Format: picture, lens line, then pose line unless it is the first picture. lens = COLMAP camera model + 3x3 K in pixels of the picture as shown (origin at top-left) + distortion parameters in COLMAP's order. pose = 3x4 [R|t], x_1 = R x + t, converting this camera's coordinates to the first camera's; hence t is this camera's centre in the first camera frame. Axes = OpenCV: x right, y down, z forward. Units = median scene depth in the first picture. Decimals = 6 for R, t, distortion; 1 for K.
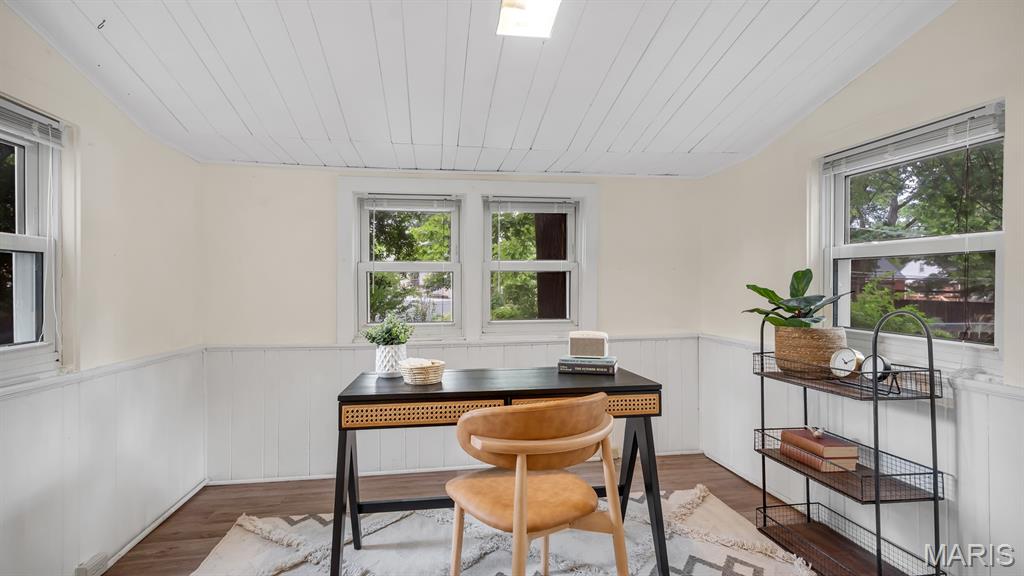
lens RADIAL K [[482.6, 0, 510.4], [0, 482.6, 287.1], [0, 0, 1]] dist [-0.001307, 0.000015]
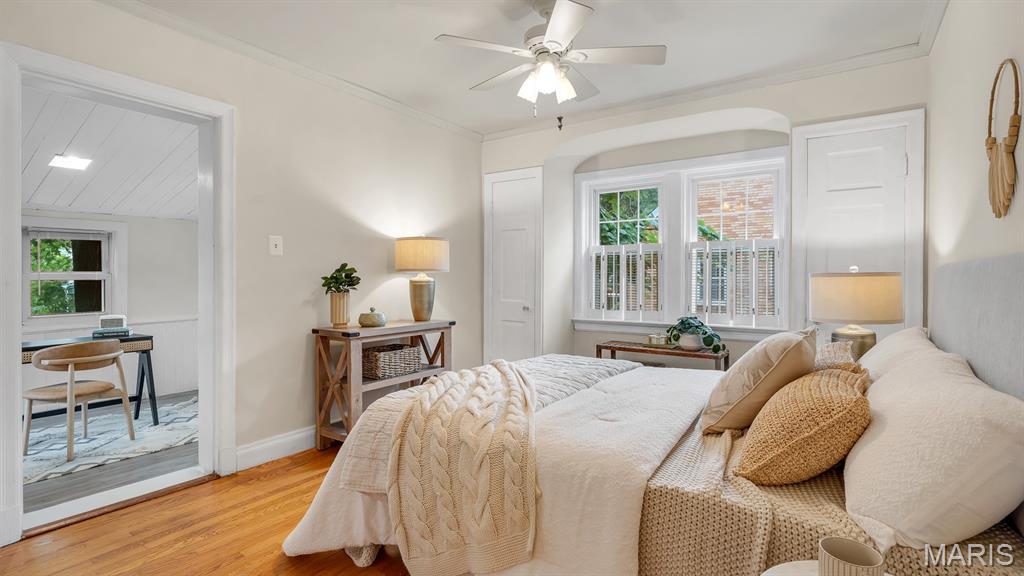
lens RADIAL K [[482.6, 0, 510.0], [0, 482.6, 283.3], [0, 0, 1]] dist [-0.001307, 0.000015]
pose [[0.699098, -0.015641, 0.714855, -0.069576], [0.009505, 0.999876, 0.012581, -0.029244], [-0.714963, -0.002000, 0.699159, -0.981710]]
